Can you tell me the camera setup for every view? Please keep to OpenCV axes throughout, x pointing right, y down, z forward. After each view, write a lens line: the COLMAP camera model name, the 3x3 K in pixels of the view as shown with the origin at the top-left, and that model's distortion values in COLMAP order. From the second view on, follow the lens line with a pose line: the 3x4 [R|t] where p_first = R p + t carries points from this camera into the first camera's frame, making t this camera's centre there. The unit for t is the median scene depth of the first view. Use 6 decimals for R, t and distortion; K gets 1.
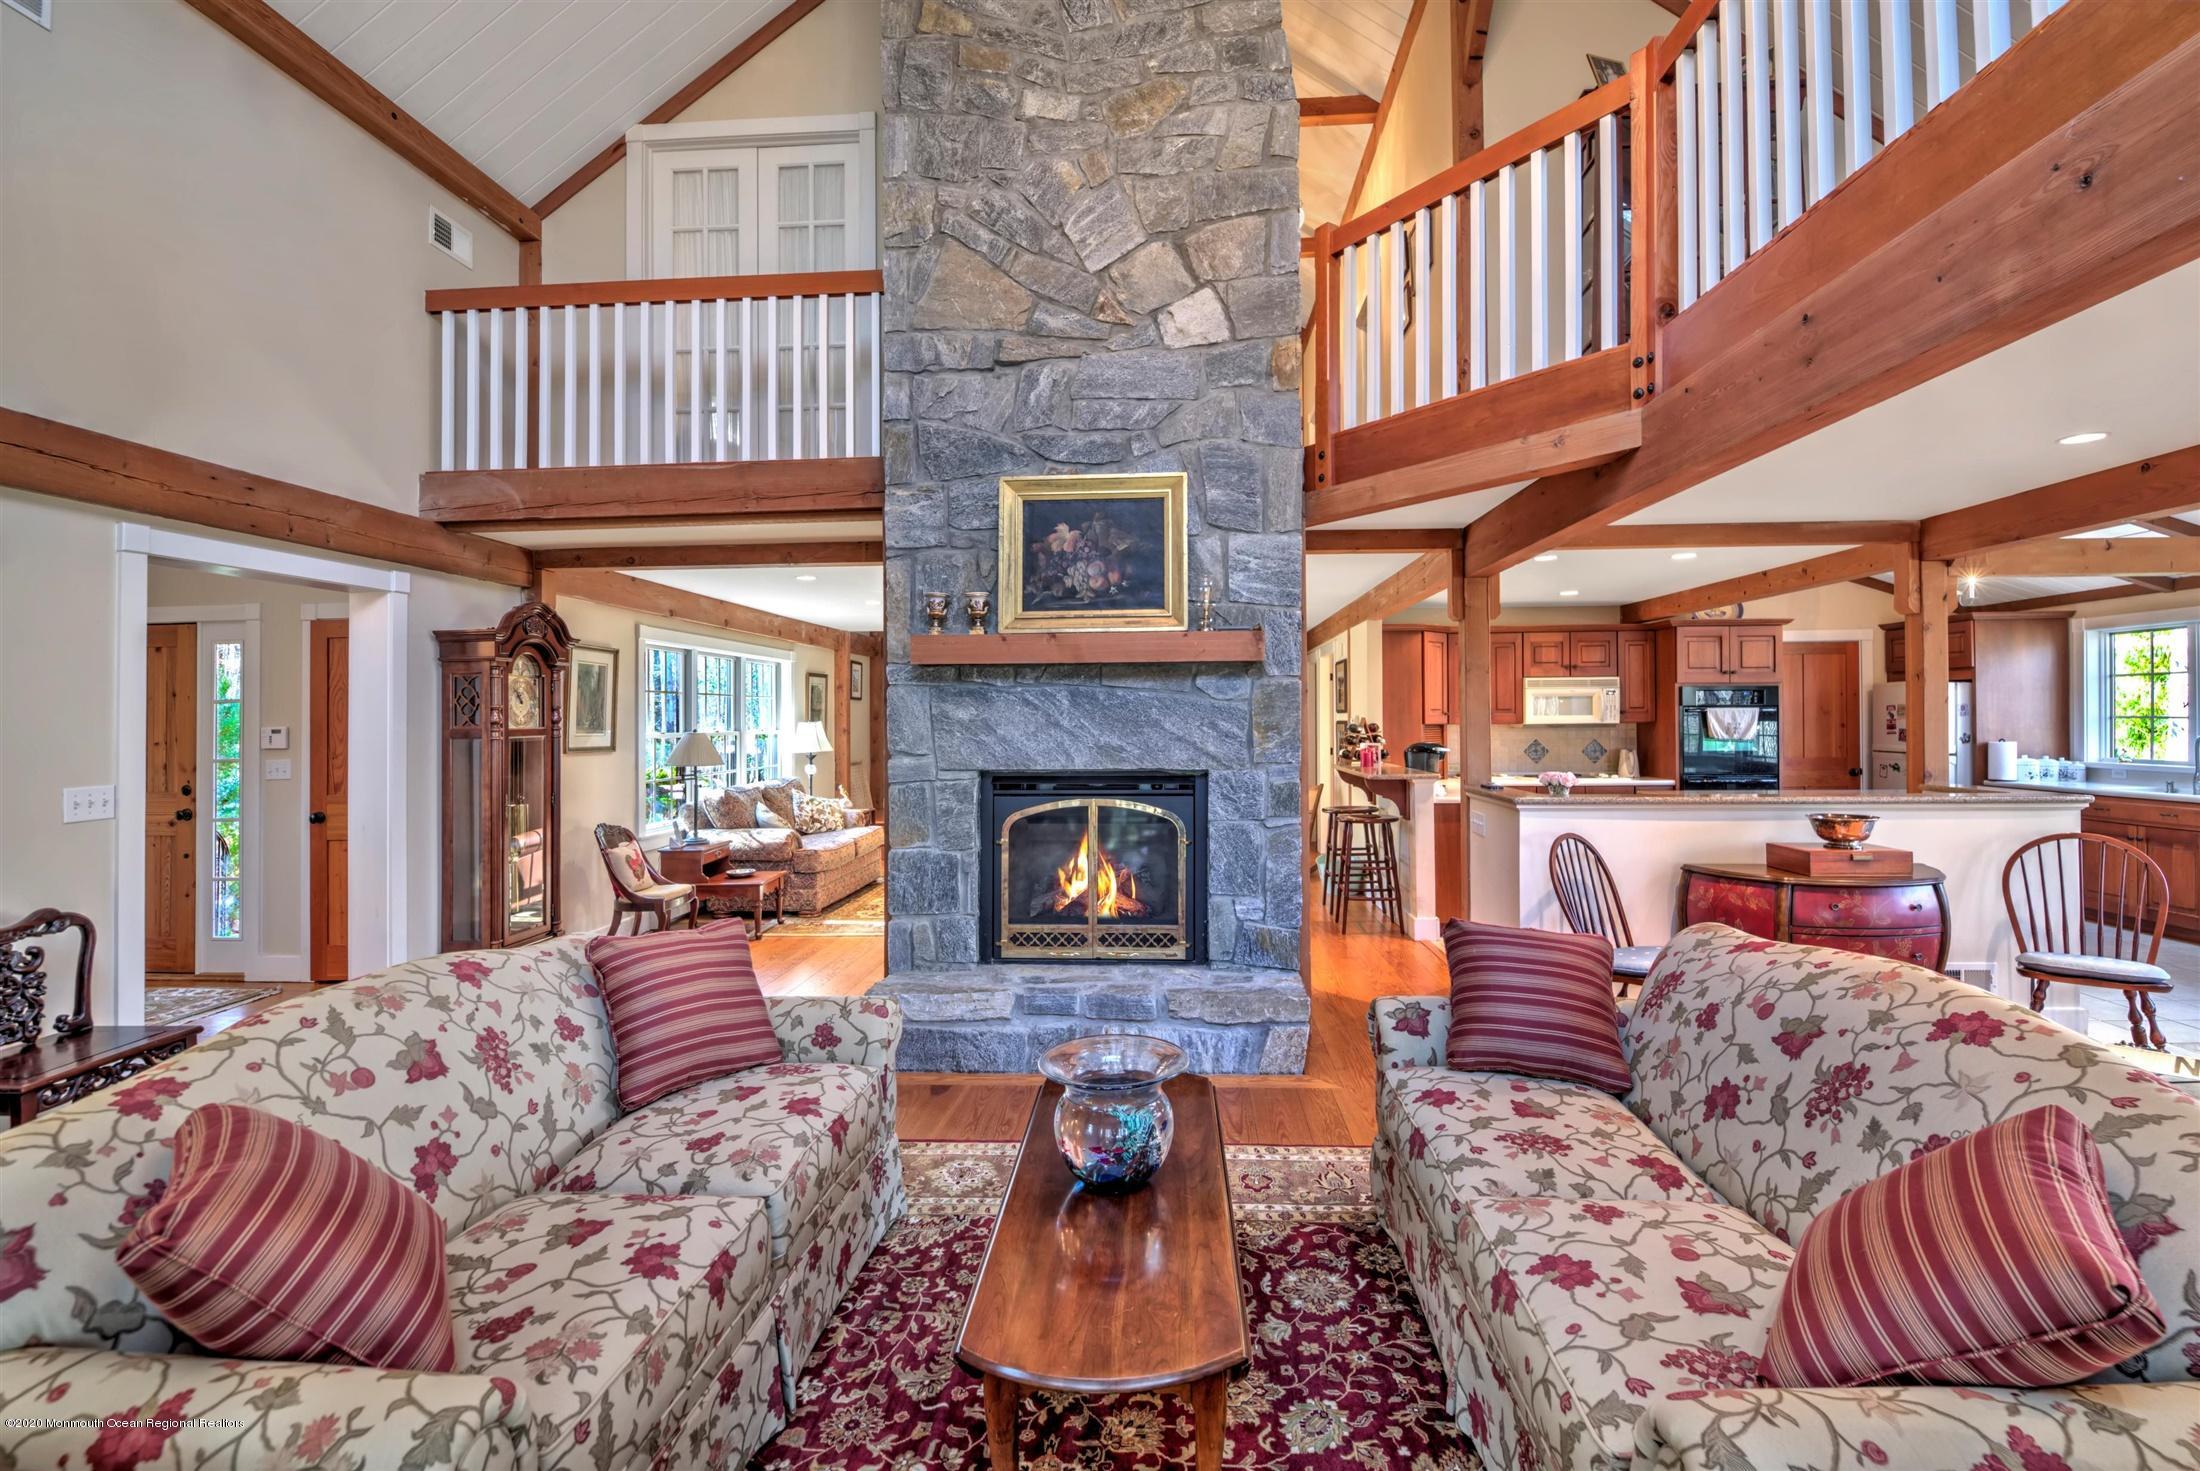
lens RADIAL K [[972.7, 0, 1110.6], [0, 972.7, 728.8], [0, 0, 1]] dist [-0.012050, -0.004035]
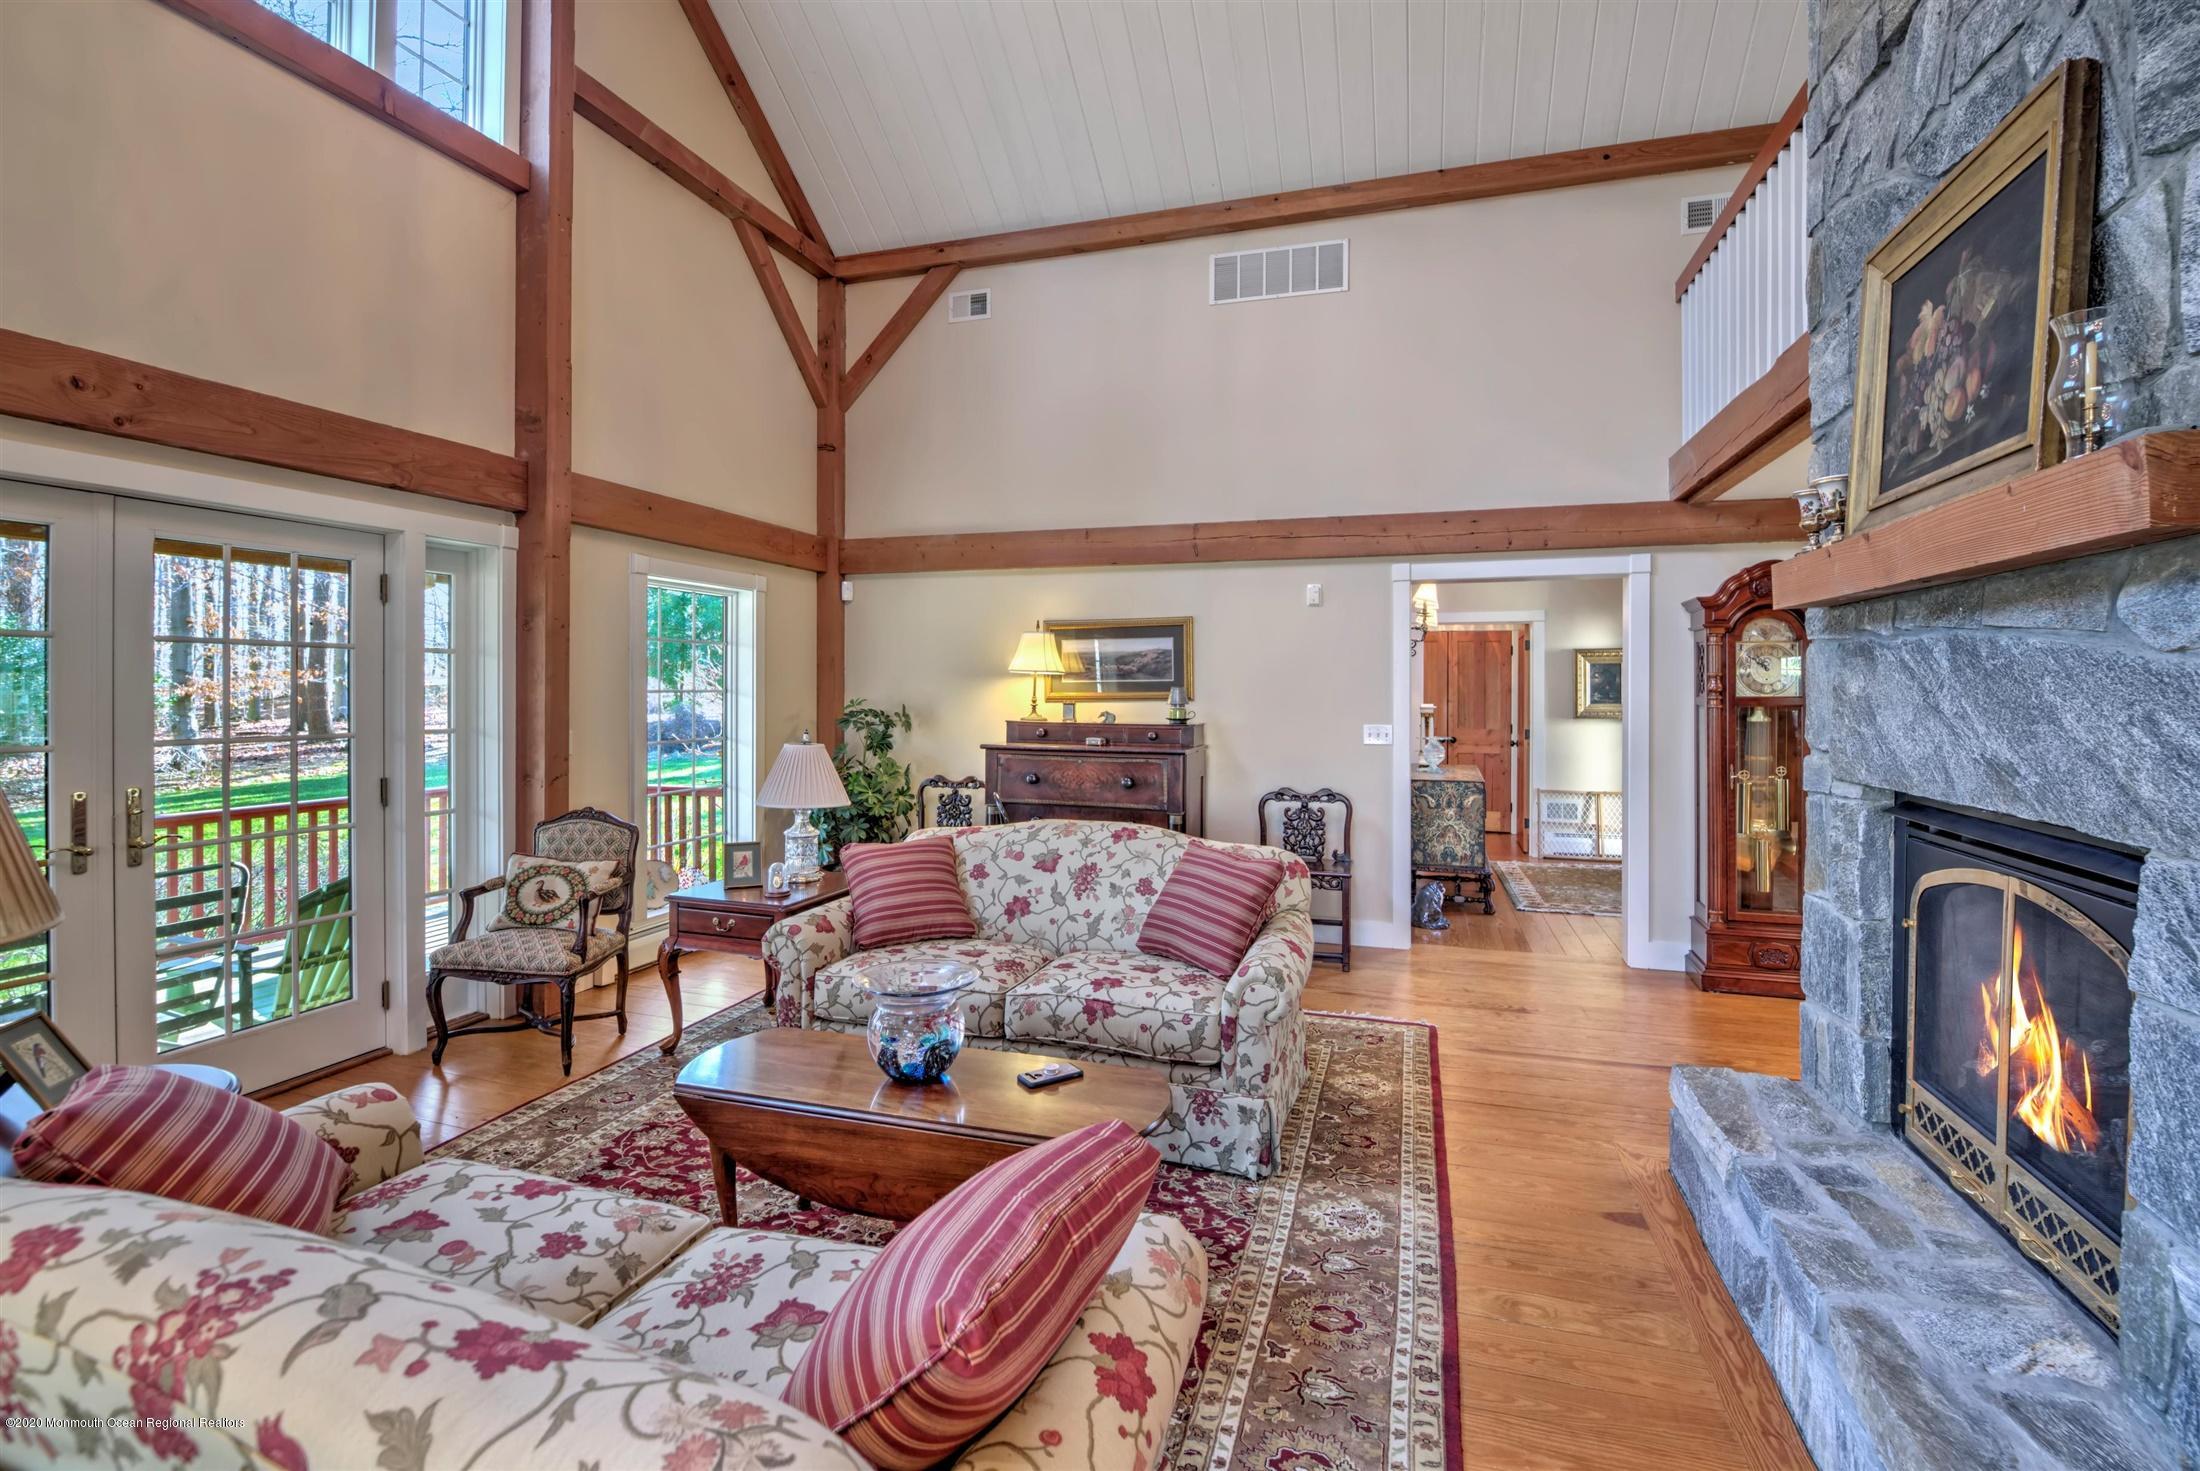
lens RADIAL K [[972.7, 0, 1110.7], [0, 972.7, 696.7], [0, 0, 1]] dist [-0.012050, -0.004035]
pose [[-0.235280, 0.019788, -0.971726, 0.526894], [-0.012380, 0.999651, 0.023354, -0.016961], [0.971849, 0.017524, -0.234952, 0.715332]]
